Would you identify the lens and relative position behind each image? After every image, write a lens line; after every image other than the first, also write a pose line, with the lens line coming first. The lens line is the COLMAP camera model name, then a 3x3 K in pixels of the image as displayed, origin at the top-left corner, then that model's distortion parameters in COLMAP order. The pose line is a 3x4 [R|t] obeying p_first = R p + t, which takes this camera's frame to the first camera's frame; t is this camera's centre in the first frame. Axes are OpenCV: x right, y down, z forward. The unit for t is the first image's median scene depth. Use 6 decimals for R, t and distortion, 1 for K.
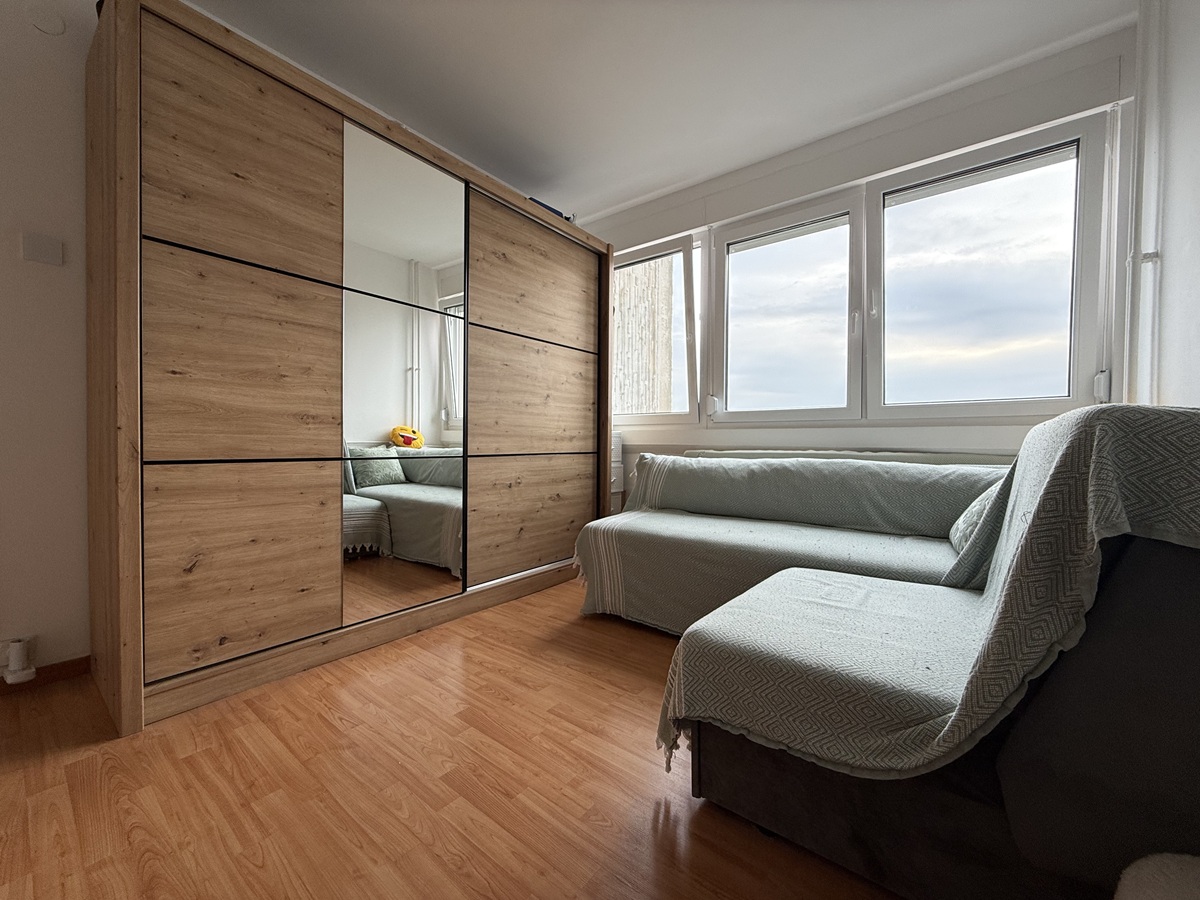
lens RADIAL K [[475.4, 0, 596.4], [0, 475.4, 449.8], [0, 0, 1]] dist [-0.000692, -0.000035]
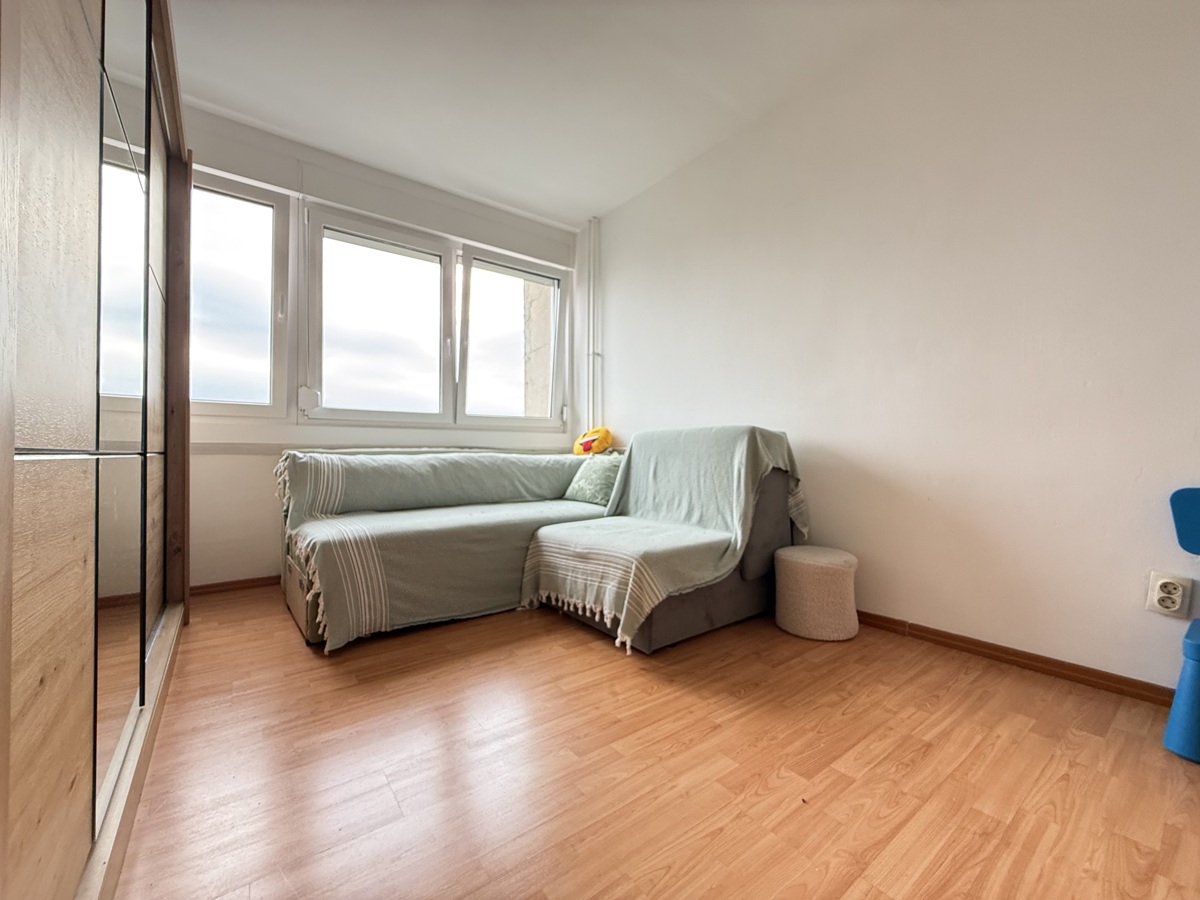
lens RADIAL K [[475.4, 0, 596.4], [0, 475.4, 449.8], [0, 0, 1]] dist [-0.000692, -0.000035]
pose [[0.256047, 0.000253, 0.966664, -0.698278], [0.014867, 0.999881, -0.004199, 0.020142], [-0.966550, 0.015446, 0.256012, 0.372512]]
